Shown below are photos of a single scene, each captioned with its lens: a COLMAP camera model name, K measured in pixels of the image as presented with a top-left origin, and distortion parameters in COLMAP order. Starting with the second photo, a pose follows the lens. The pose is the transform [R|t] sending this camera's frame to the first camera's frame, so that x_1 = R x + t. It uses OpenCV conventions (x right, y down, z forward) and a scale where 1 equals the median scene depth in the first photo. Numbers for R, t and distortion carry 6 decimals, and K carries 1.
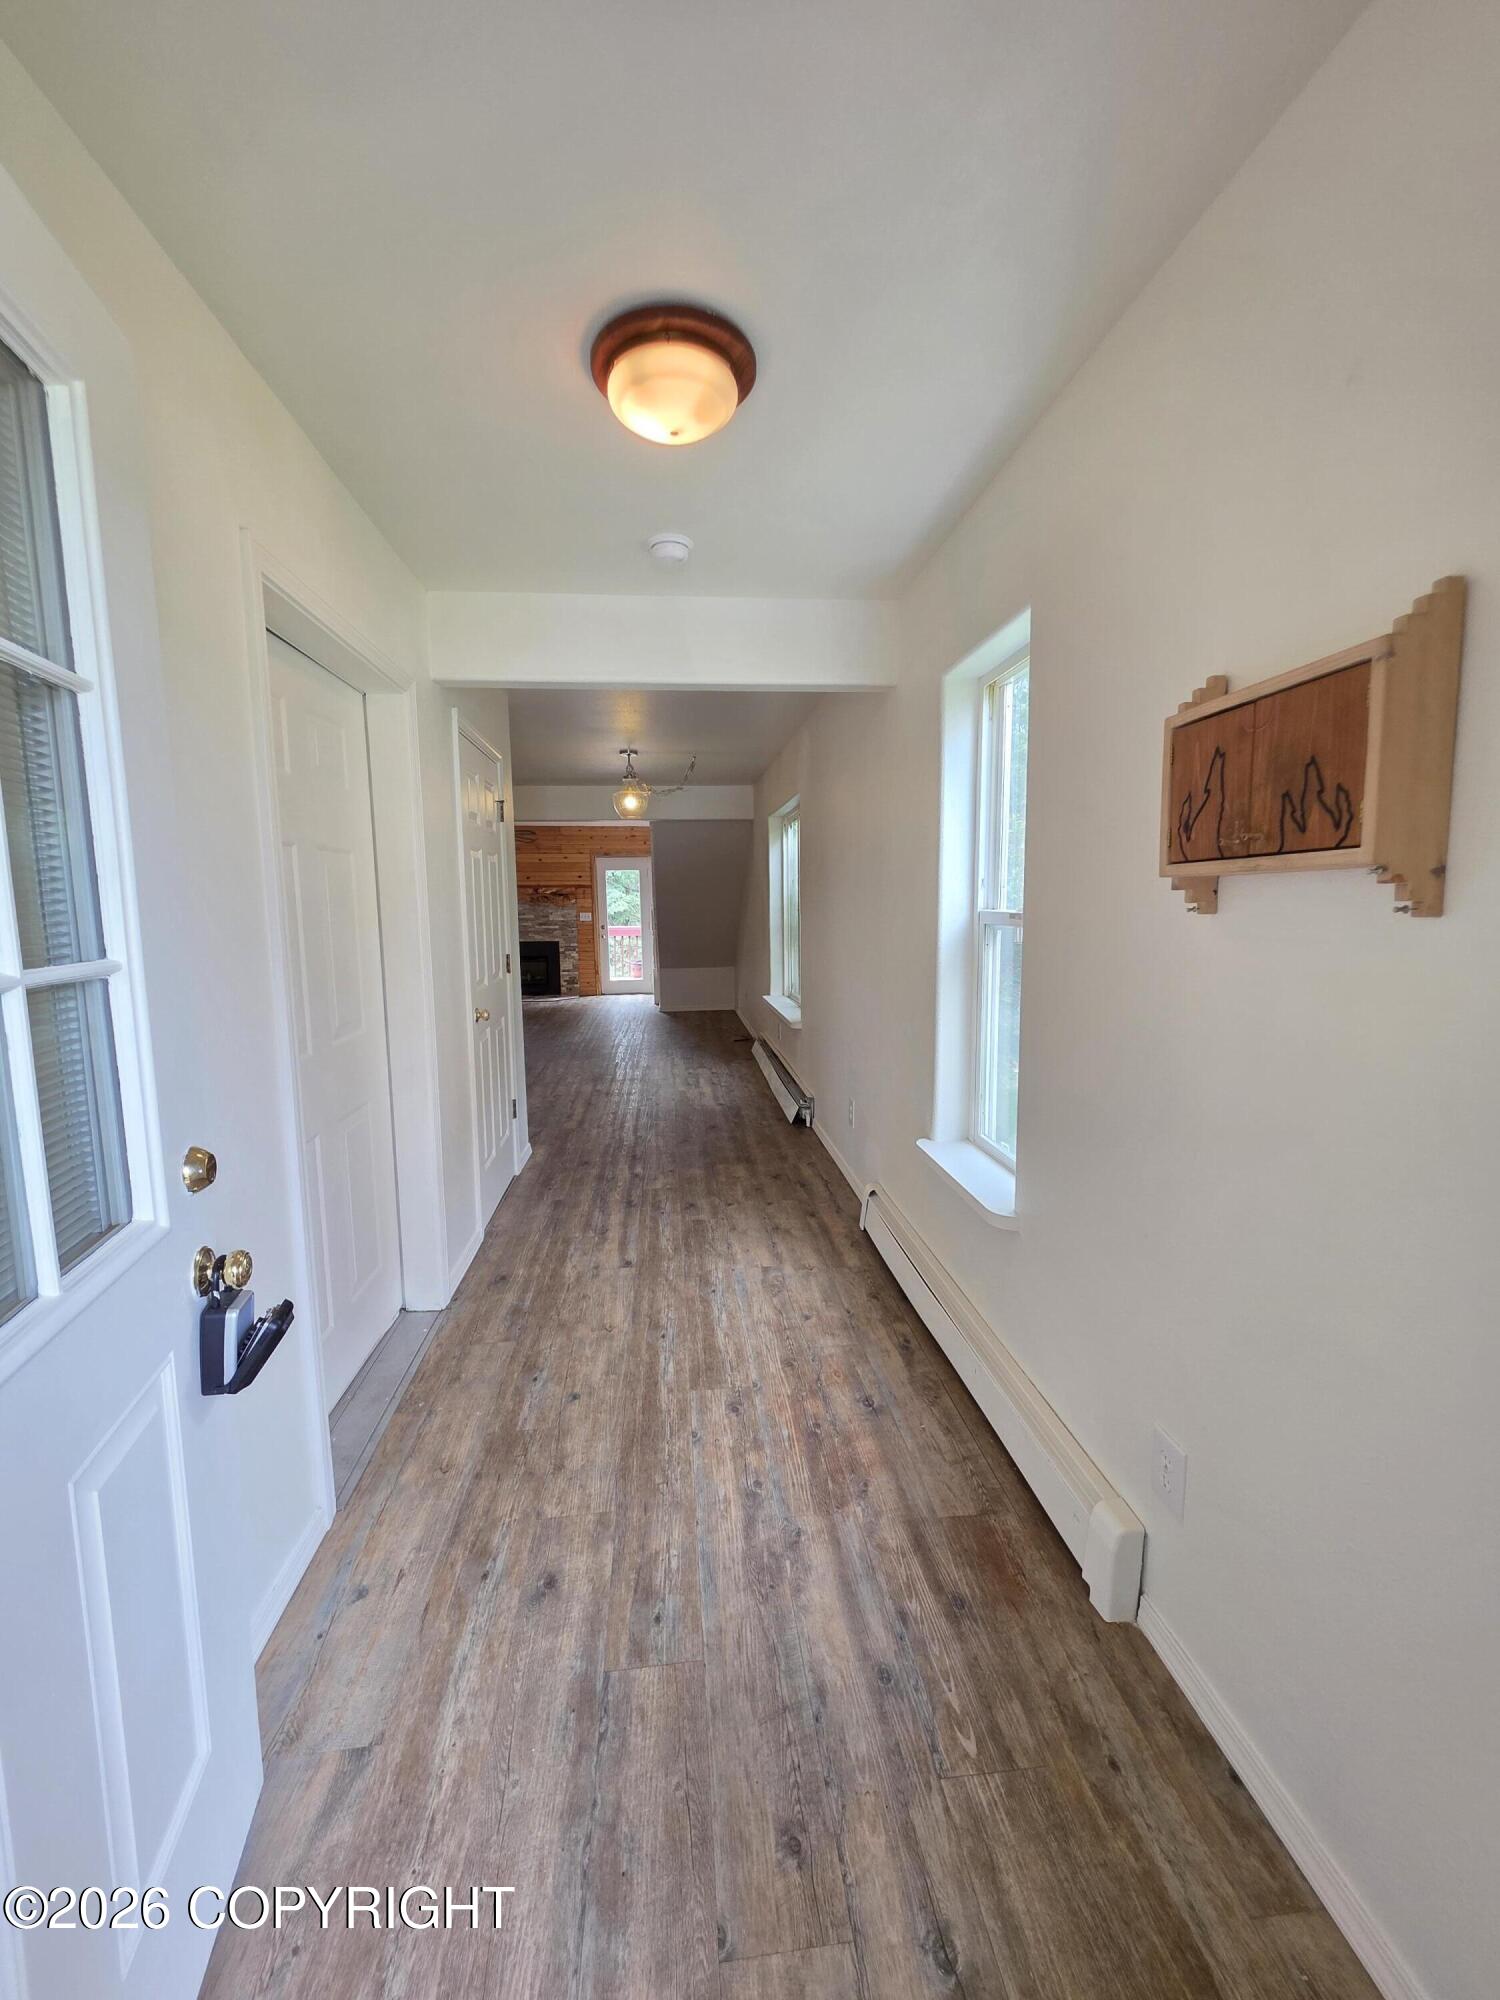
lens RADIAL K [[797.1, 0, 749.6], [0, 797.1, 994.7], [0, 0, 1]] dist [0.005023, -0.000504]
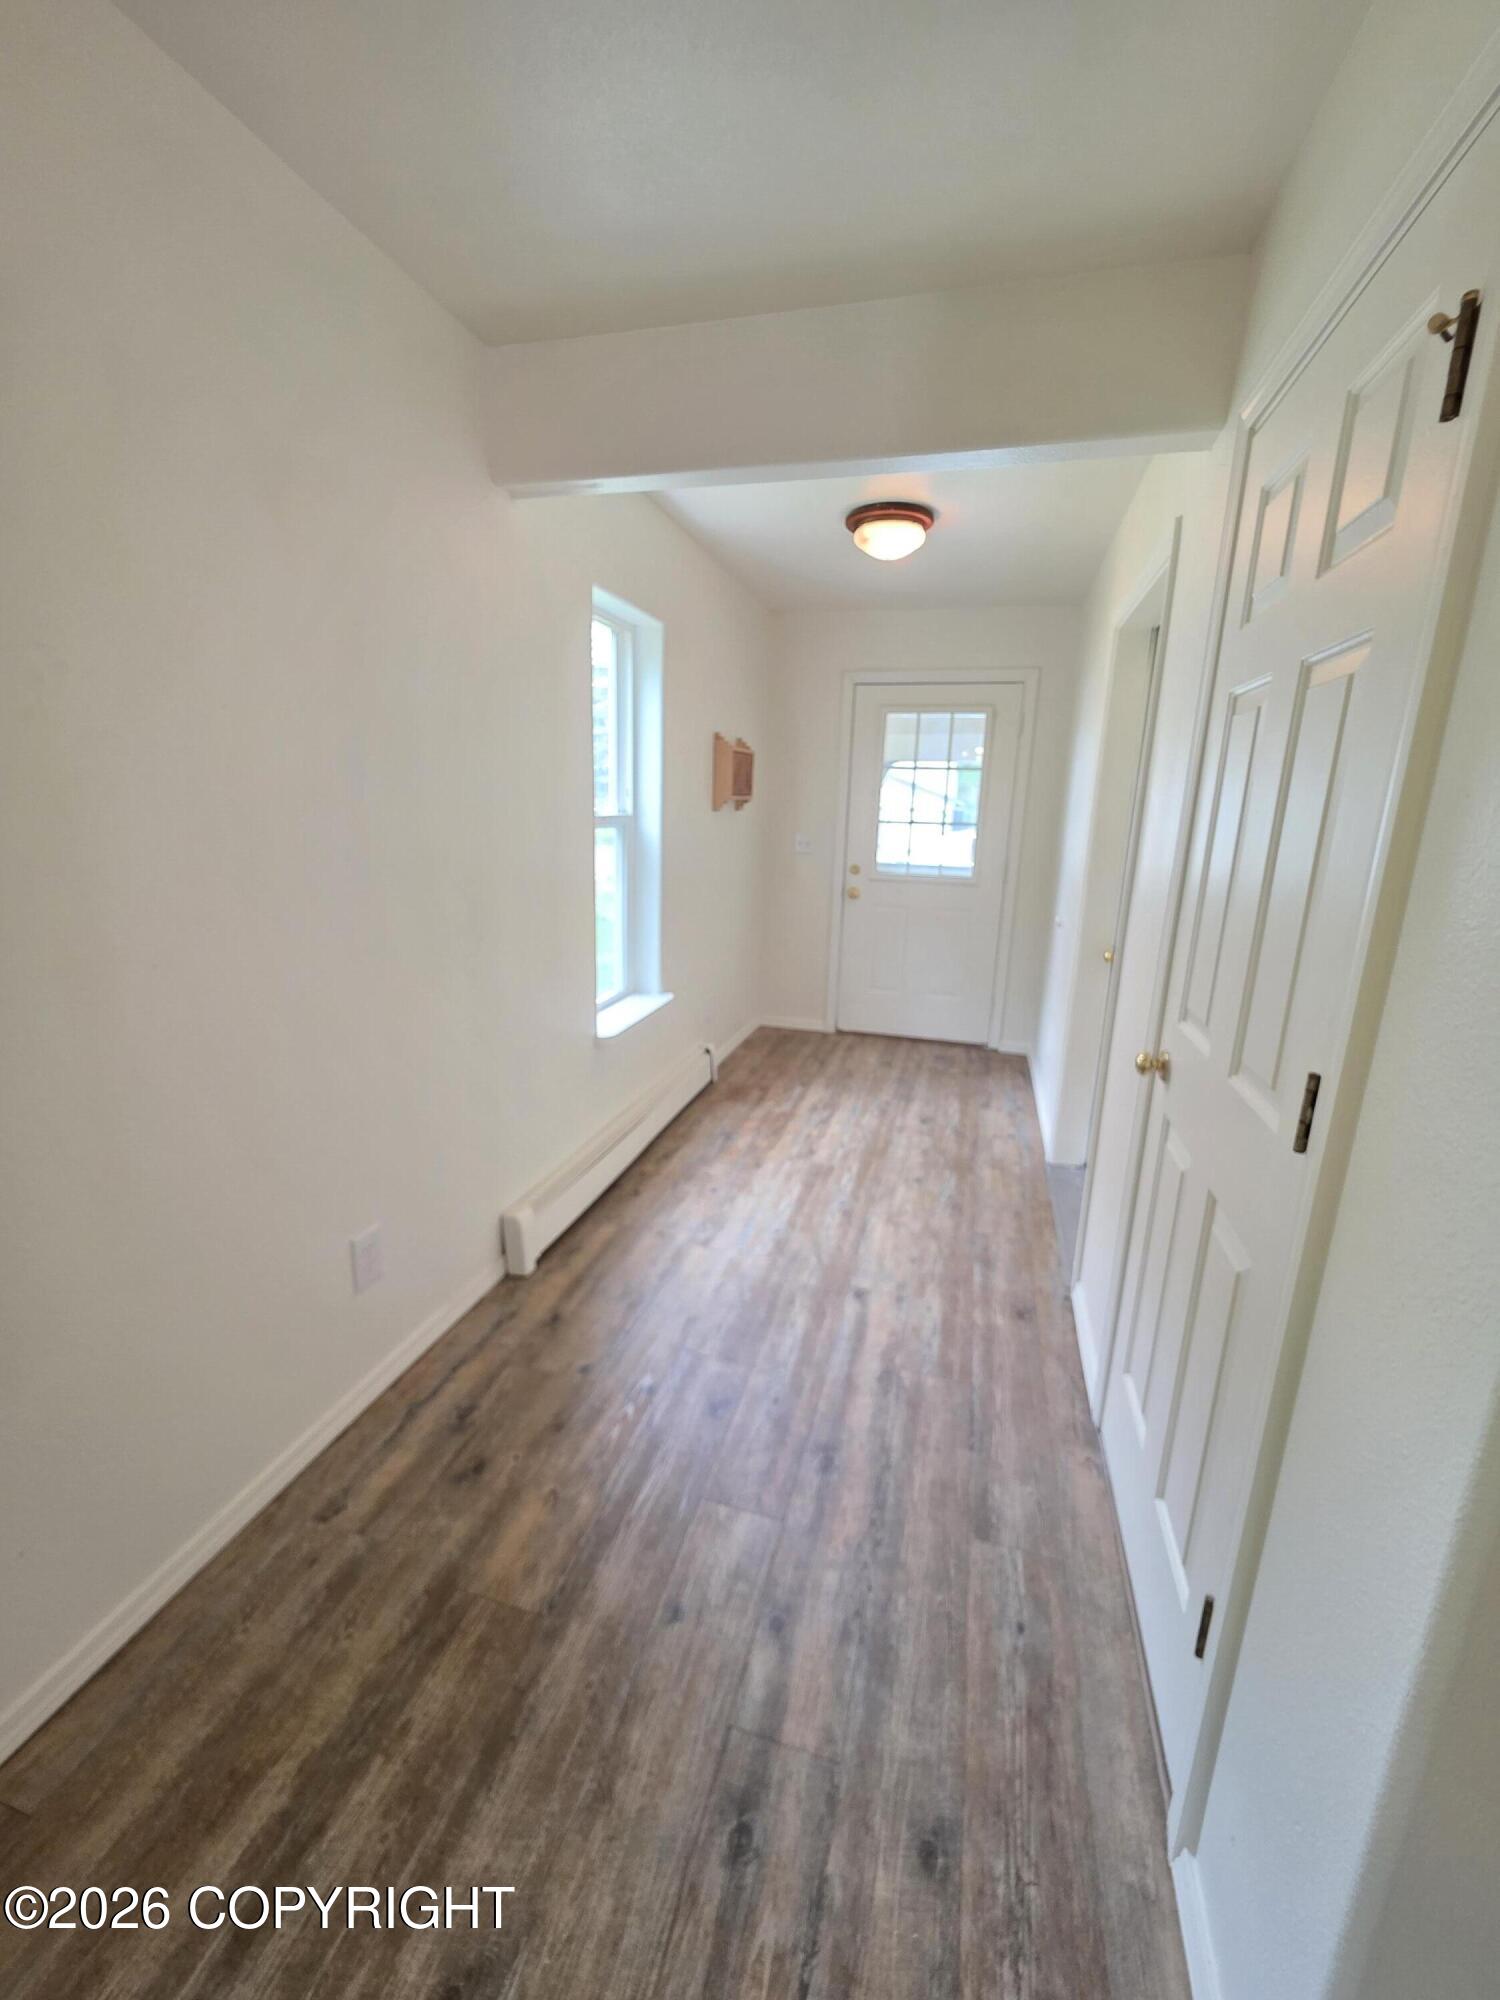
lens RADIAL K [[797.1, 0, 749.6], [0, 797.1, 994.7], [0, 0, 1]] dist [0.005023, -0.000504]
pose [[-0.927407, -0.105968, 0.358731, -0.302725], [0.023195, 0.940895, 0.337902, -0.199522], [-0.373335, 0.321694, -0.870135, 1.630178]]
